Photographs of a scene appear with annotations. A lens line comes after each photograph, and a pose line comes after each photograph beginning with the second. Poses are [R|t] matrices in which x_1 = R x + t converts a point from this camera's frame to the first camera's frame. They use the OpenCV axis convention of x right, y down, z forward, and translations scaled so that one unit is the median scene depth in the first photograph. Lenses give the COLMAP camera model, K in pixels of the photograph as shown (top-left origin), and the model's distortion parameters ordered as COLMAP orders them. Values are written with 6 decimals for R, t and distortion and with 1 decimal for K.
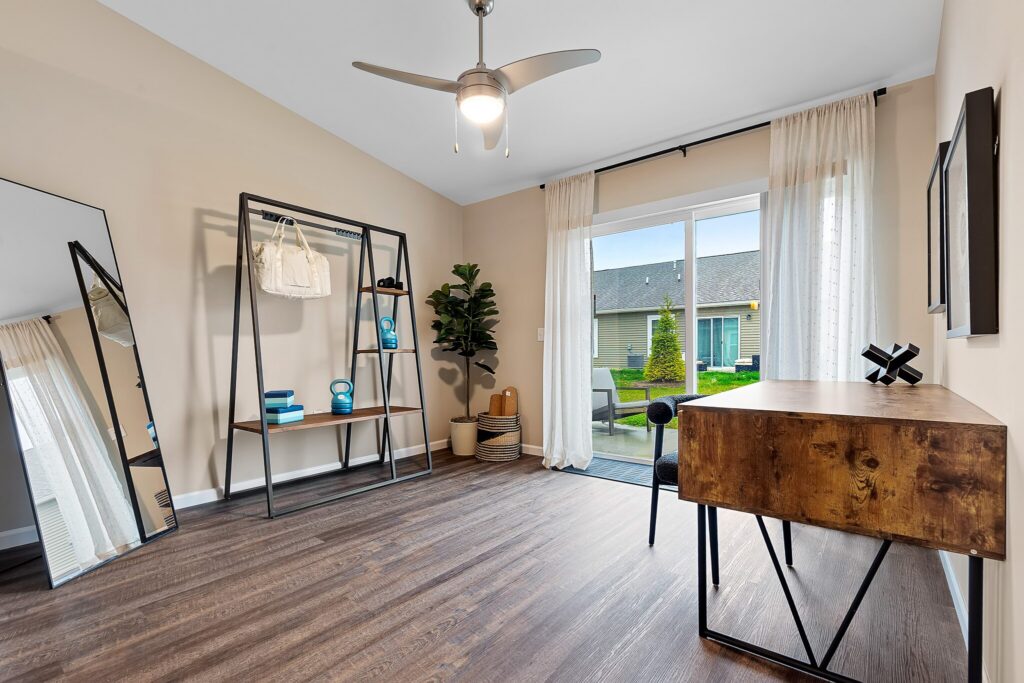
lens RADIAL K [[467.2, 0, 515.4], [0, 467.2, 348.1], [0, 0, 1]] dist [0.002644, 0.000080]
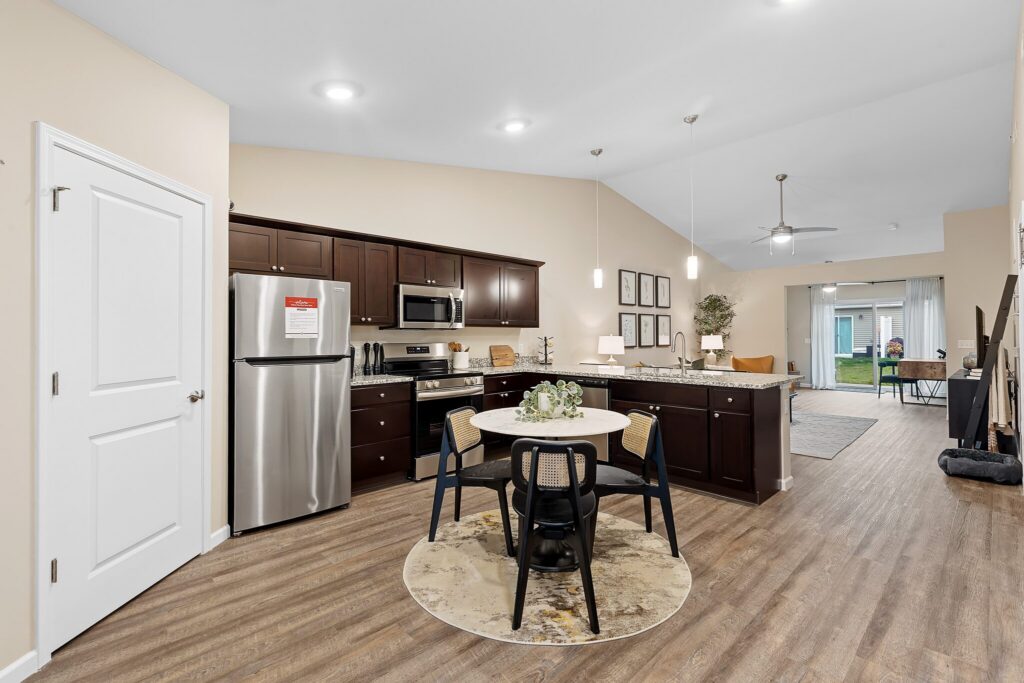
lens RADIAL K [[474.0, 0, 509.9], [0, 474.0, 333.6], [0, 0, 1]] dist [0.003354, -0.000624]
pose [[0.992730, 0.004781, -0.120267, -1.718965], [-0.004581, 0.999988, 0.001941, -0.091295], [0.120275, -0.001376, 0.992740, -2.503711]]
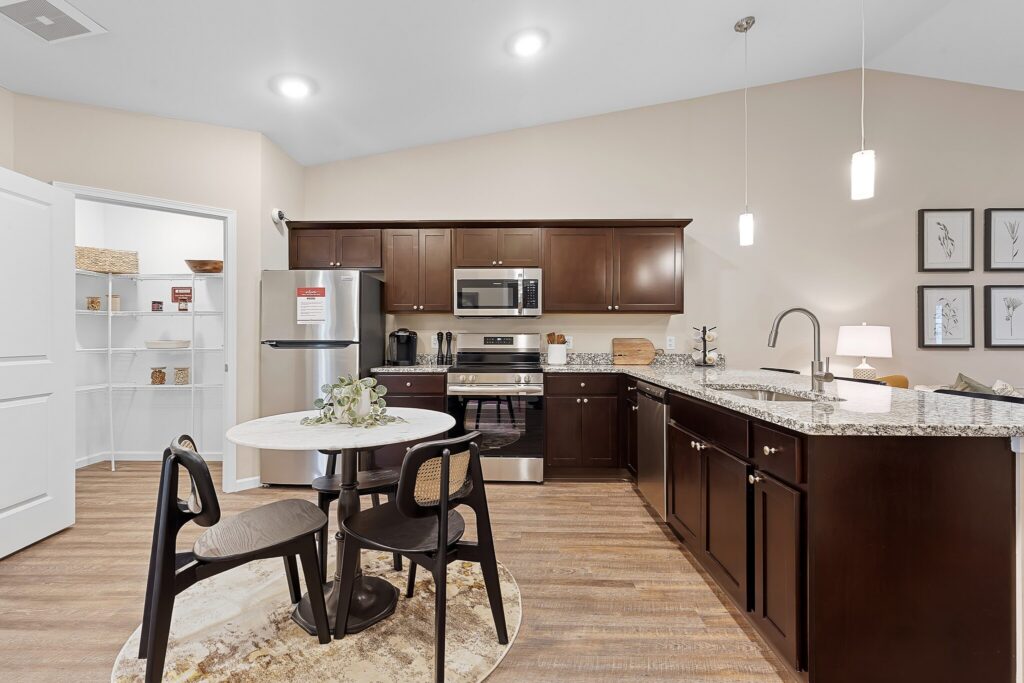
lens RADIAL K [[472.9, 0, 508.0], [0, 472.9, 339.5], [0, 0, 1]] dist [0.000593, 0.000470]
pose [[0.607628, 0.012376, -0.794125, -1.105420], [-0.001832, 0.999898, 0.014181, -0.058296], [0.794220, -0.007162, 0.607589, -1.851602]]
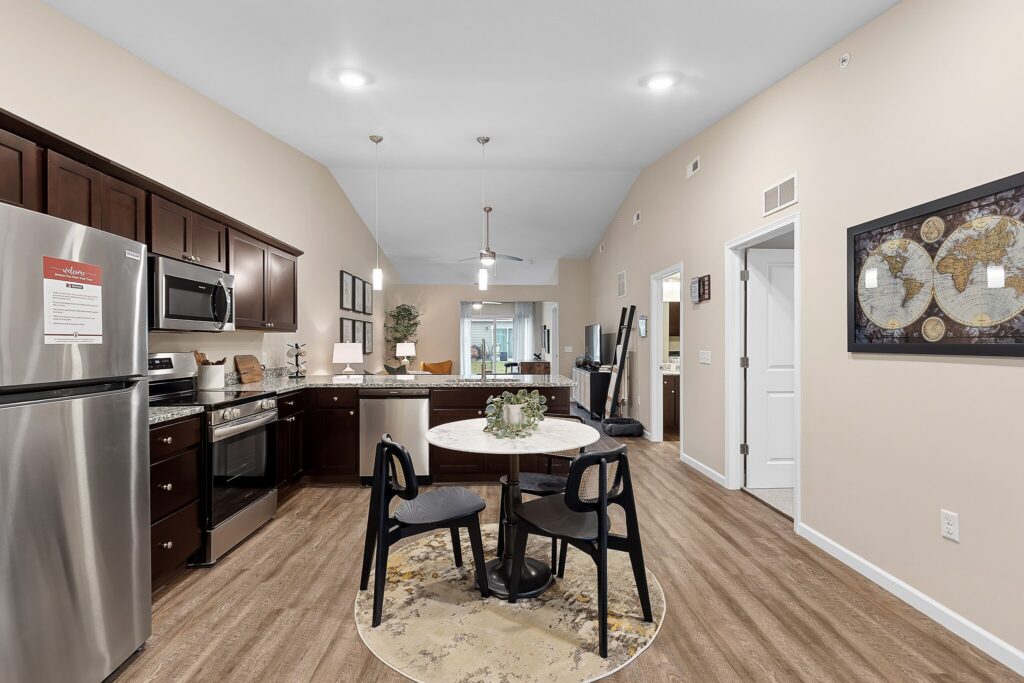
lens RADIAL K [[467.2, 0, 515.4], [0, 467.2, 348.1], [0, 0, 1]] dist [0.002644, 0.000080]
pose [[0.750162, 0.001246, 0.661253, -2.267490], [-0.009824, 0.999909, 0.009260, -0.082500], [-0.661181, -0.013443, 0.750106, -2.224390]]
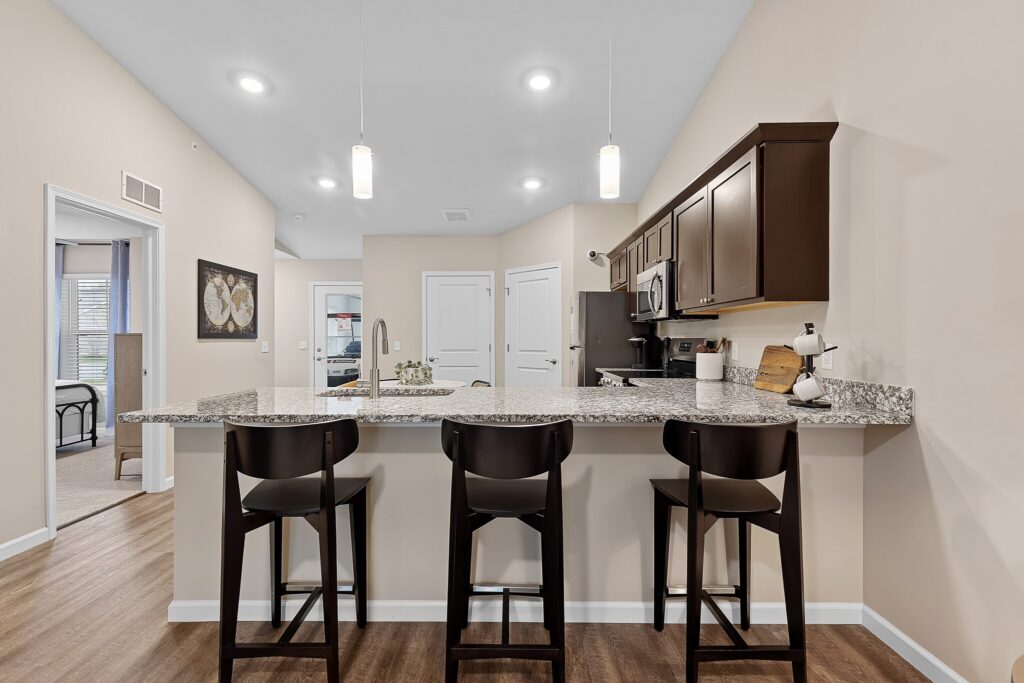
lens RADIAL K [[495.5, 0, 503.3], [0, 495.5, 340.9], [0, 0, 1]] dist [0.001434, 0.000093]
pose [[-0.789618, 0.011841, -0.613485, -1.090491], [0.012427, 0.999917, 0.003304, -0.060053], [0.613473, -0.005015, -0.789700, -0.381167]]
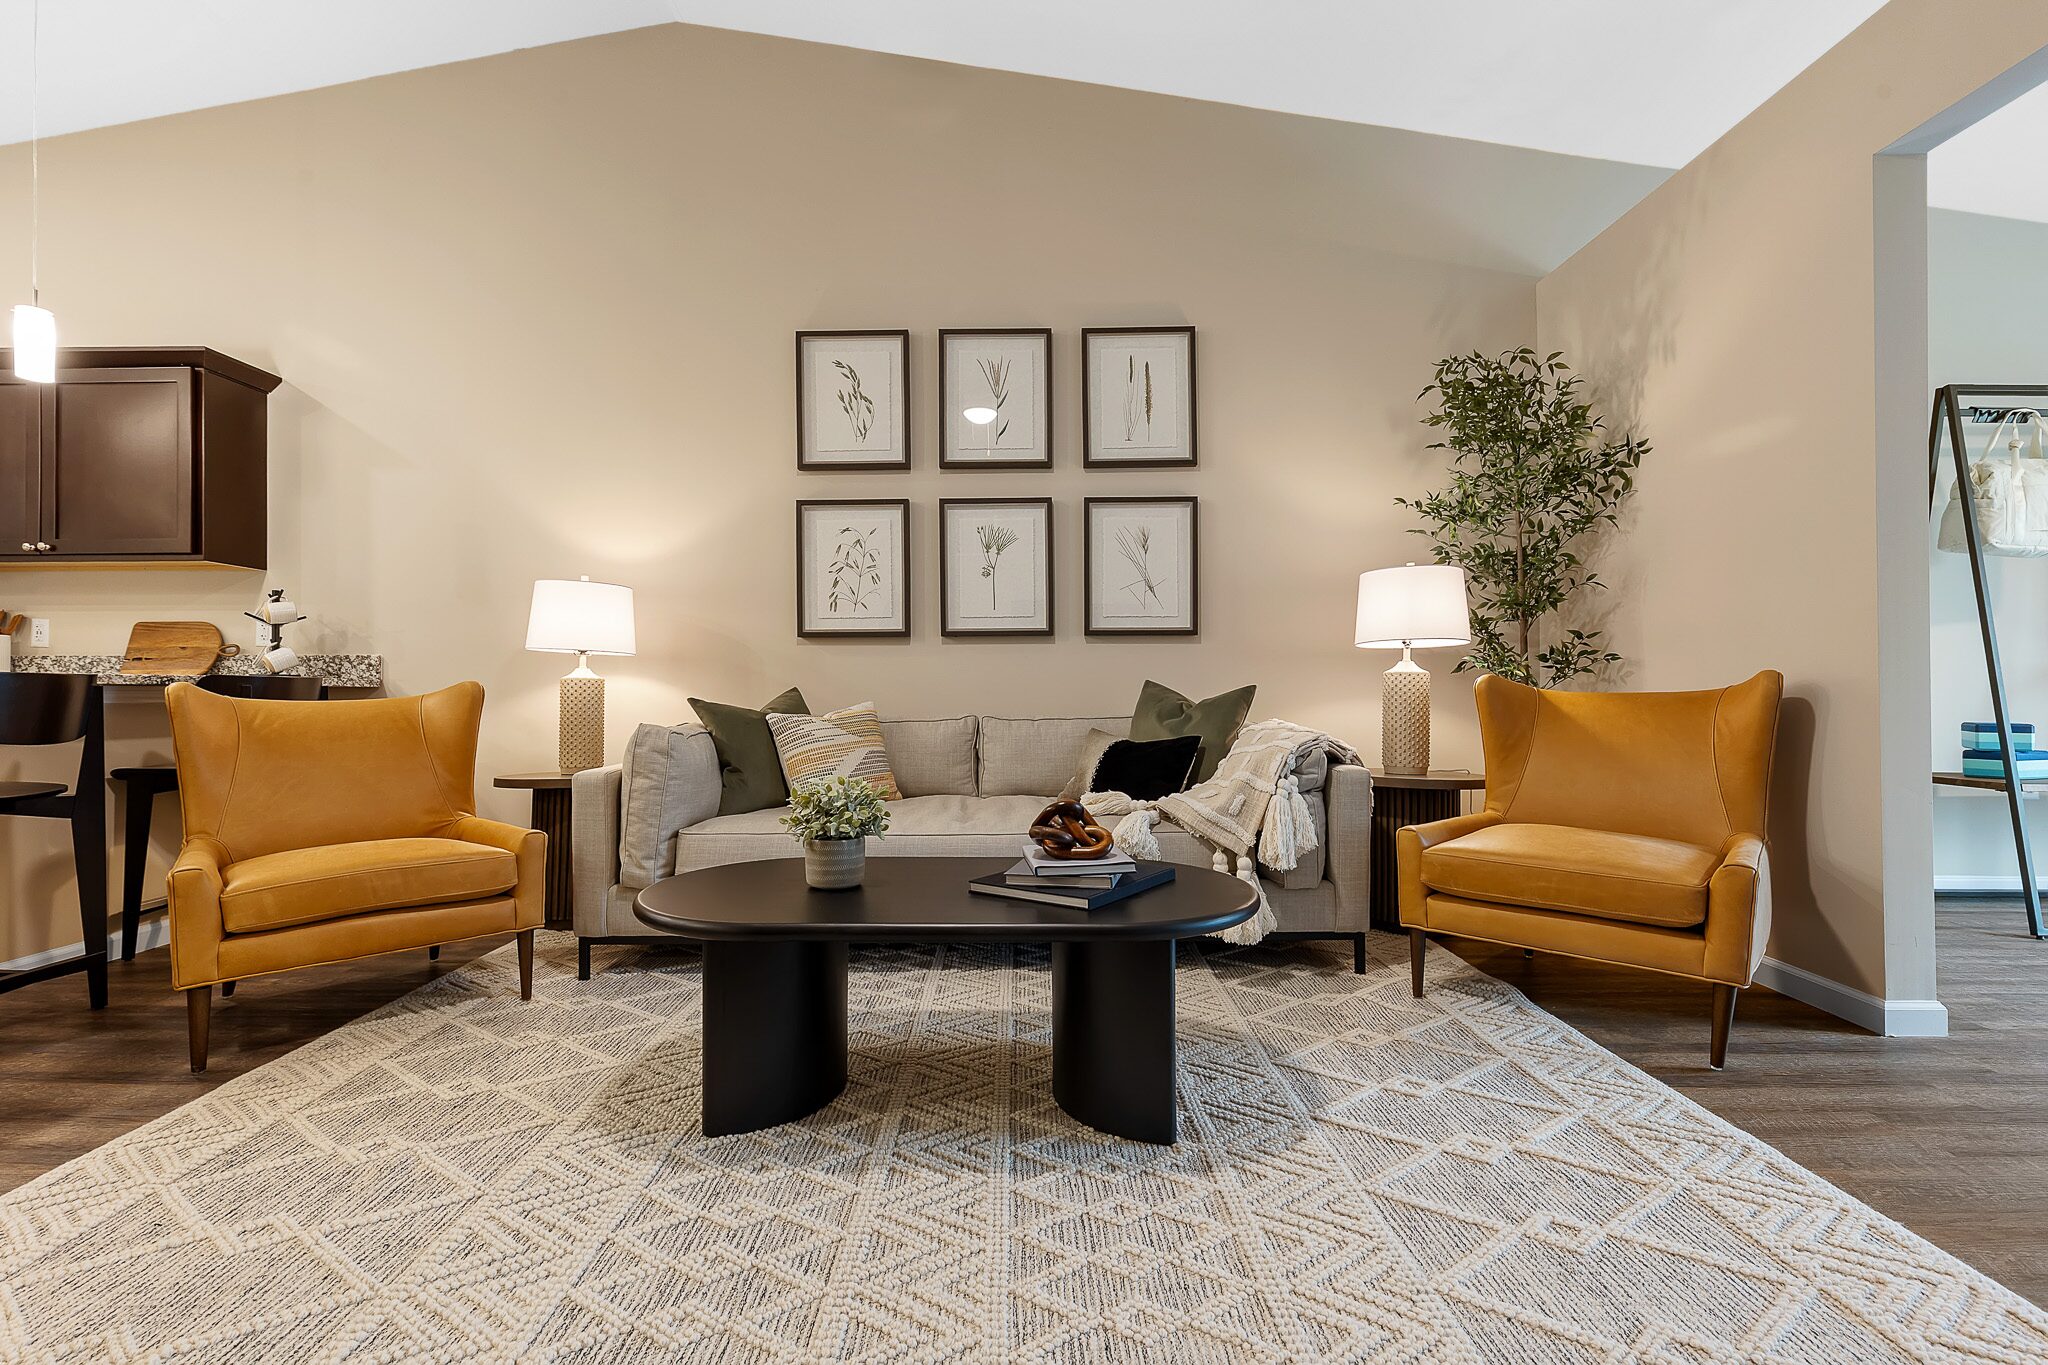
lens RADIAL K [[911.2, 0, 1019.8], [0, 911.2, 675.0], [0, 0, 1]] dist [0.001463, -0.000254]
pose [[0.611257, -0.002750, -0.791427, -0.370638], [0.003204, 0.999994, -0.001000, 0.030824], [0.791425, -0.001924, 0.611263, -0.608438]]
